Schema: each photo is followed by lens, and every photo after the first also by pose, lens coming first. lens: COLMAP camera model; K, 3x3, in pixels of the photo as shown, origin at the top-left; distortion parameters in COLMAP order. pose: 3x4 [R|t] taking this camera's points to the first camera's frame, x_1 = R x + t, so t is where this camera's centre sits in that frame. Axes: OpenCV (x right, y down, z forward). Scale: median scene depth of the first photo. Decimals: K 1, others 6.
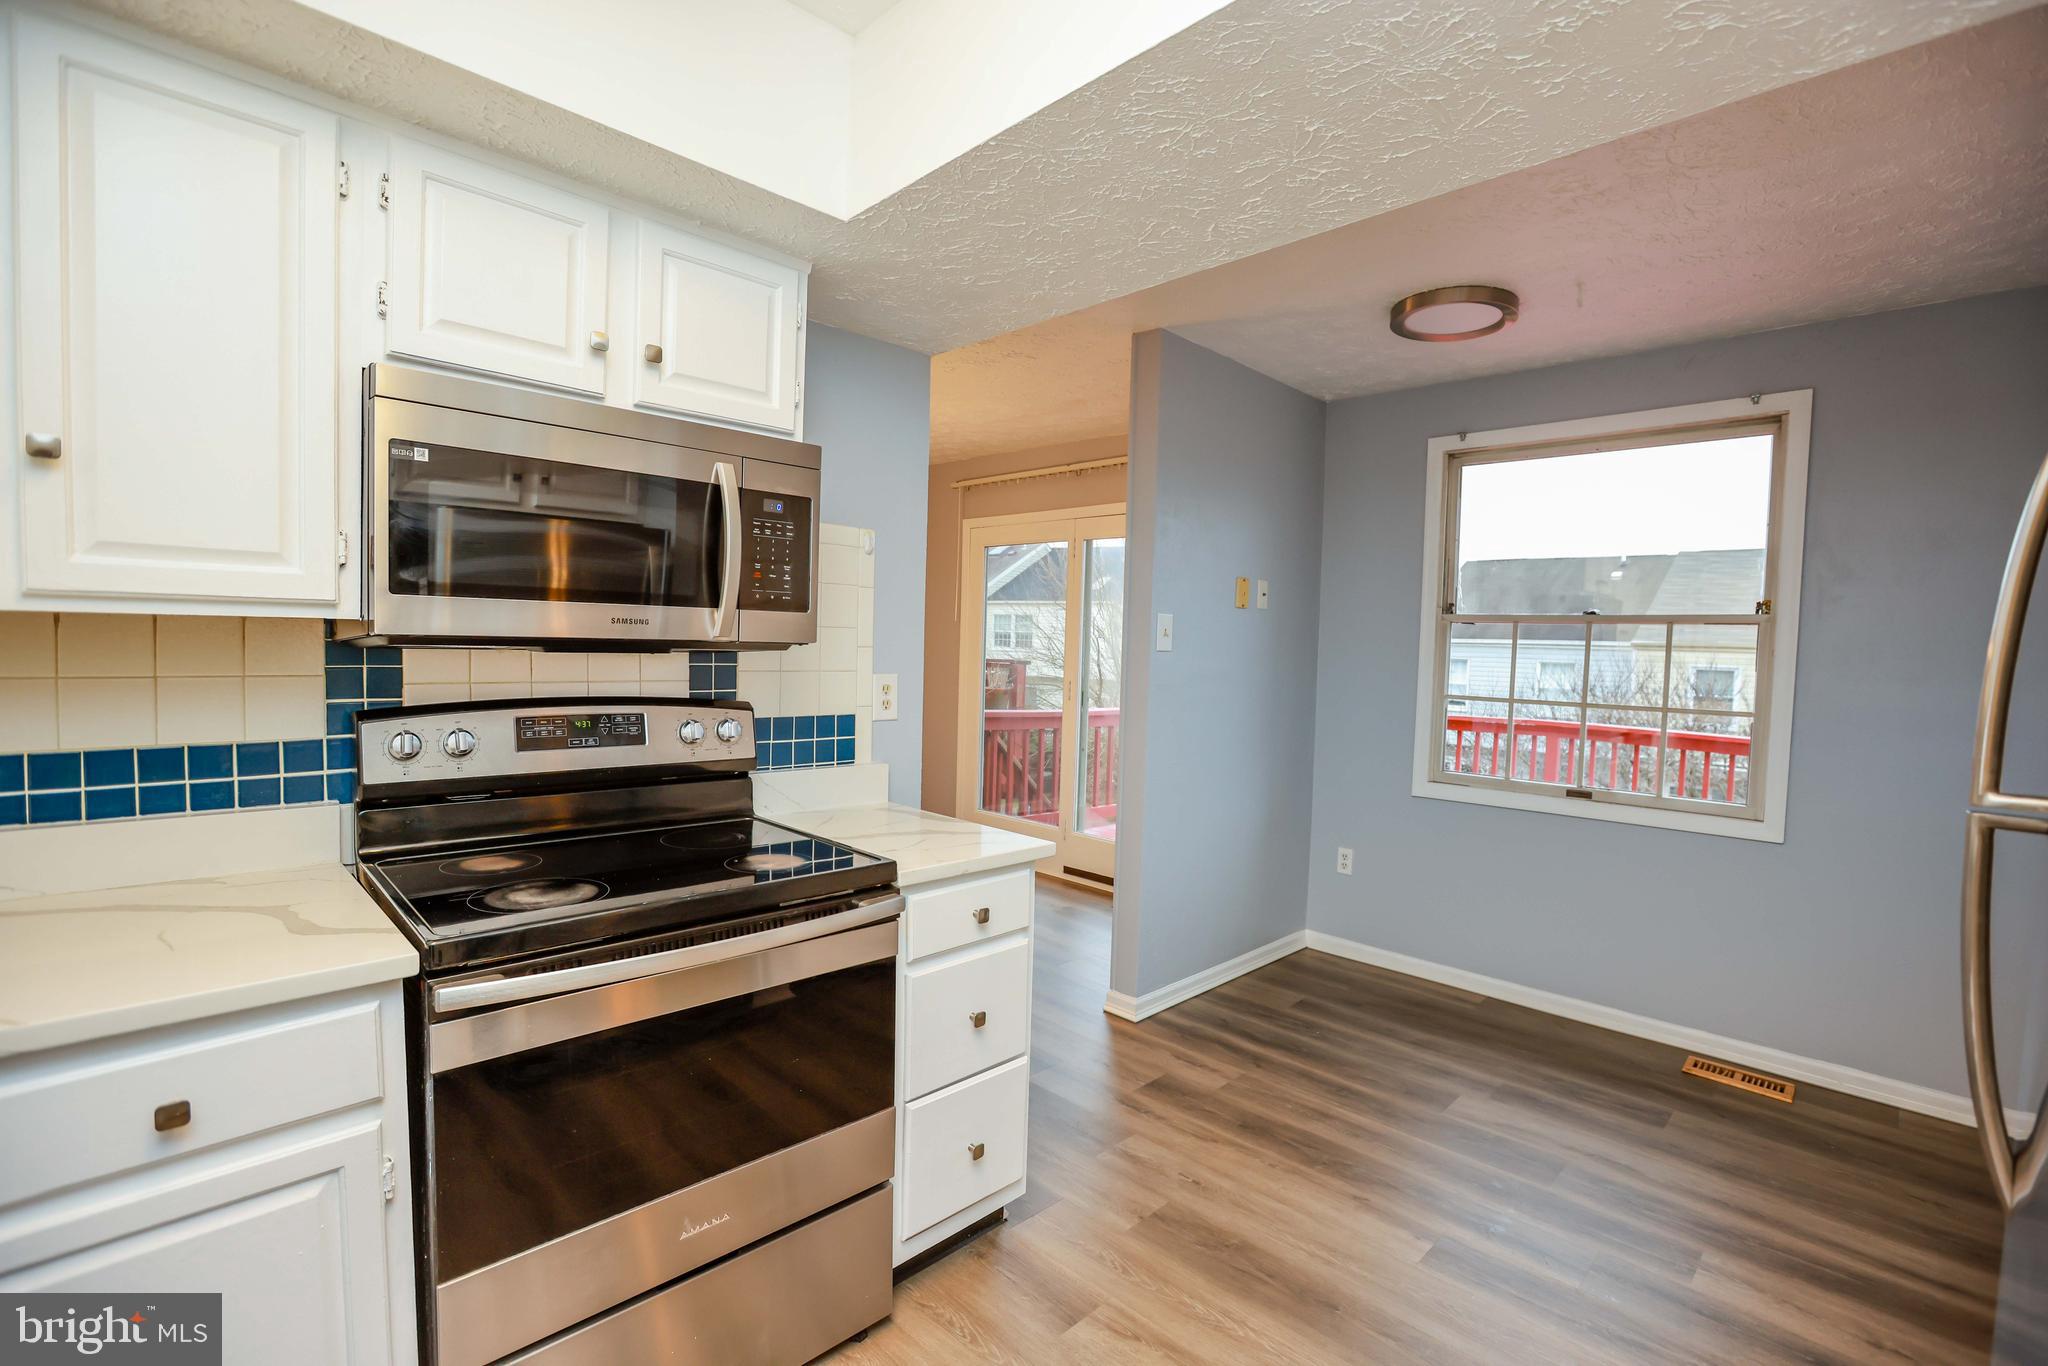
lens RADIAL K [[923.3, 0, 1032.9], [0, 923.3, 684.0], [0, 0, 1]] dist [-0.054193, 0.017991]
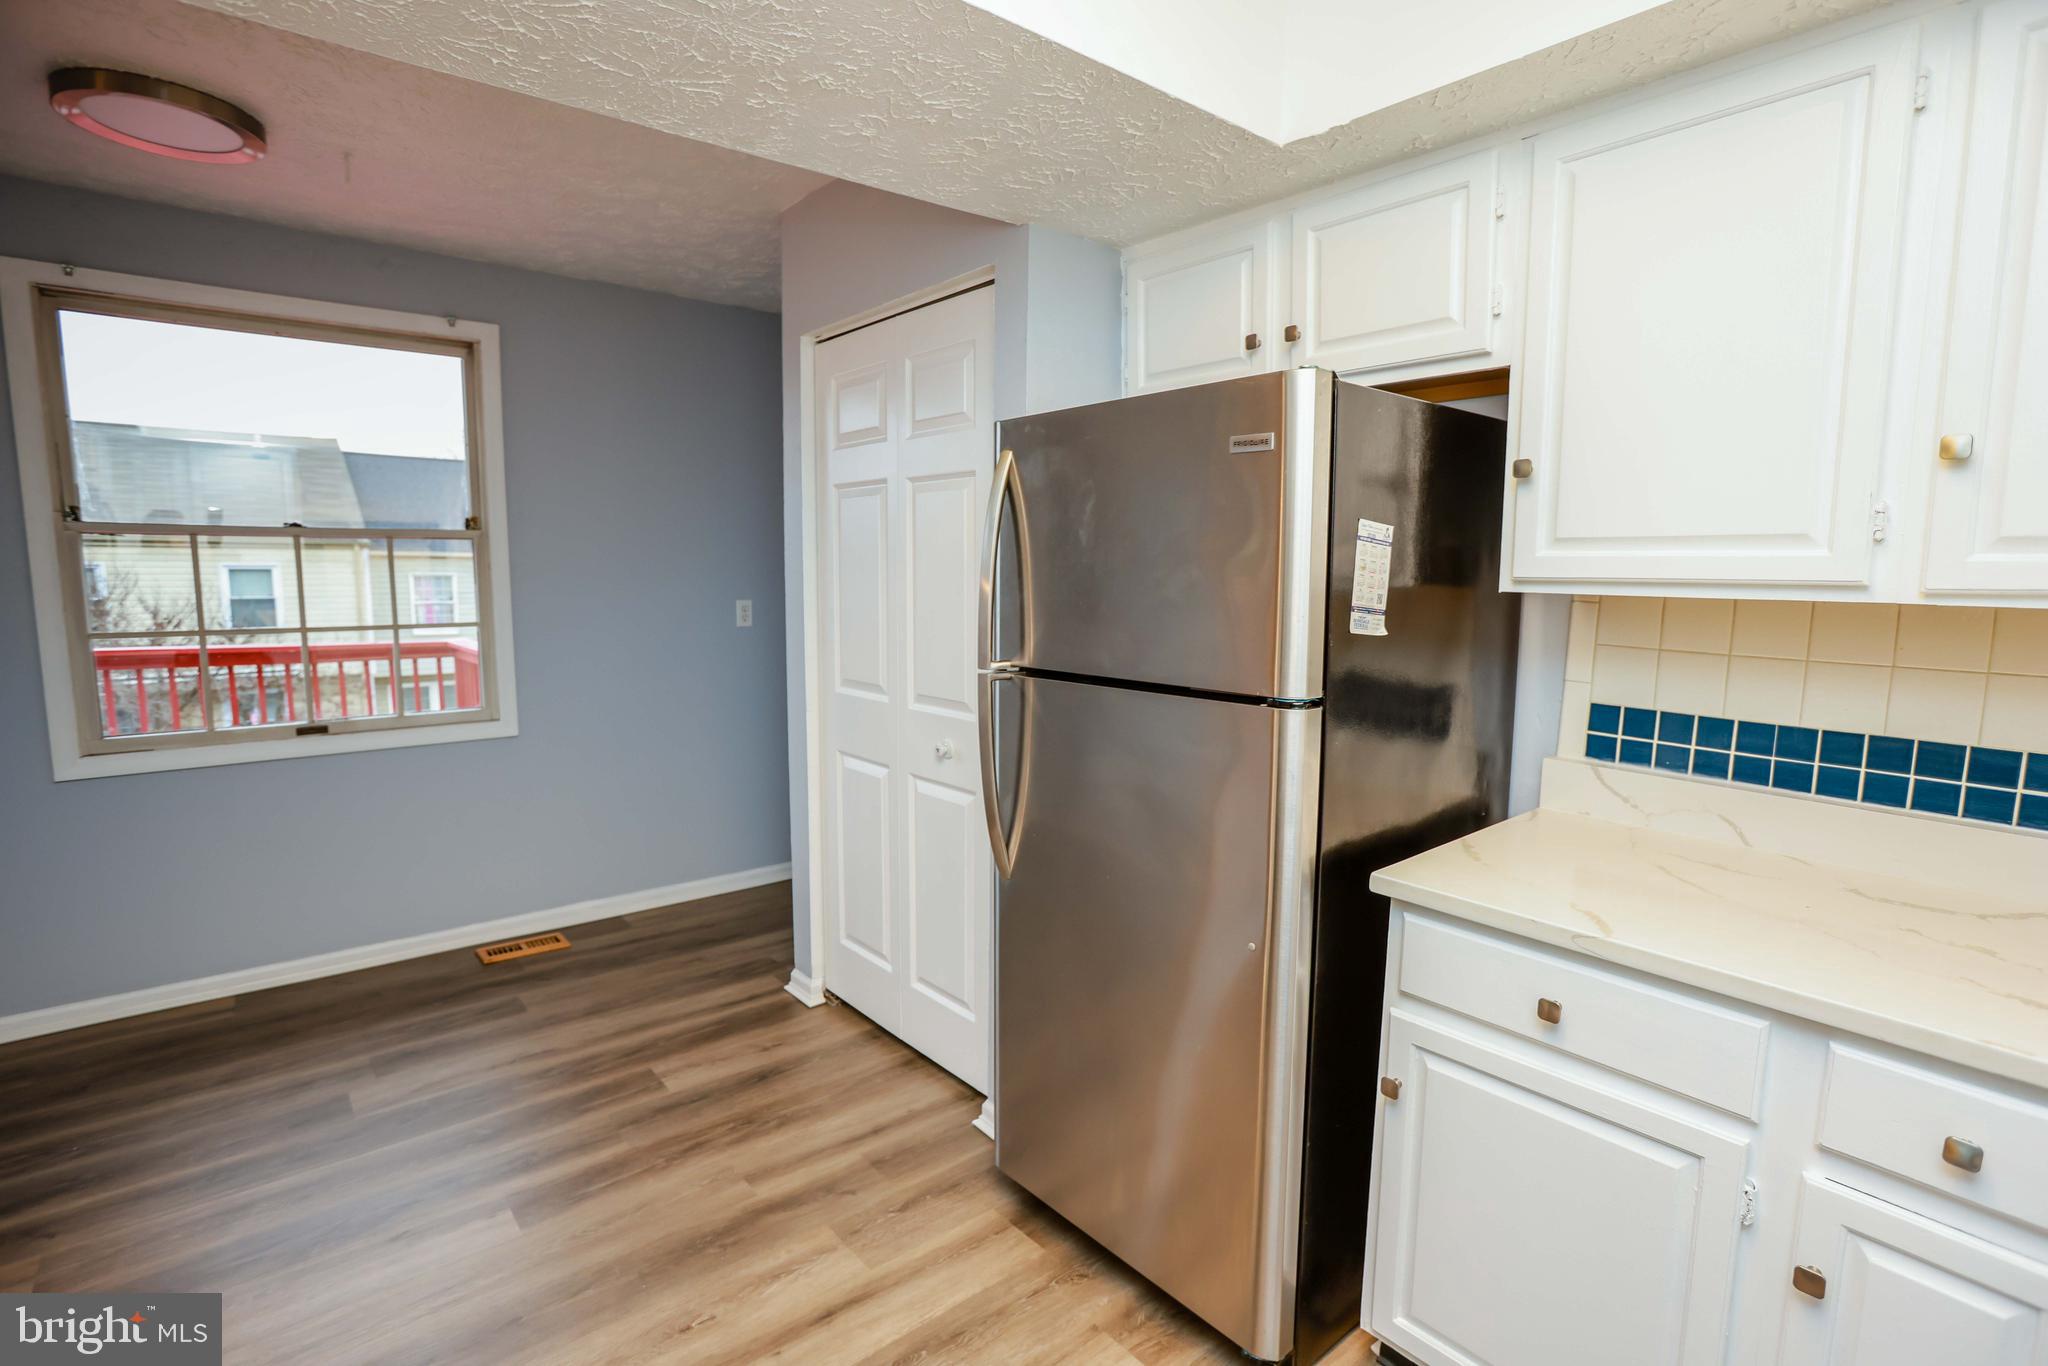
lens RADIAL K [[975.9, 0, 1024.0], [0, 975.9, 683.0], [0, 0, 1]] dist [0.001629, 0.000905]
pose [[0.112045, -0.147897, 0.982635, -0.297340], [0.040086, 0.988730, 0.144243, -0.040607], [-0.992894, 0.023228, 0.116711, 0.221345]]
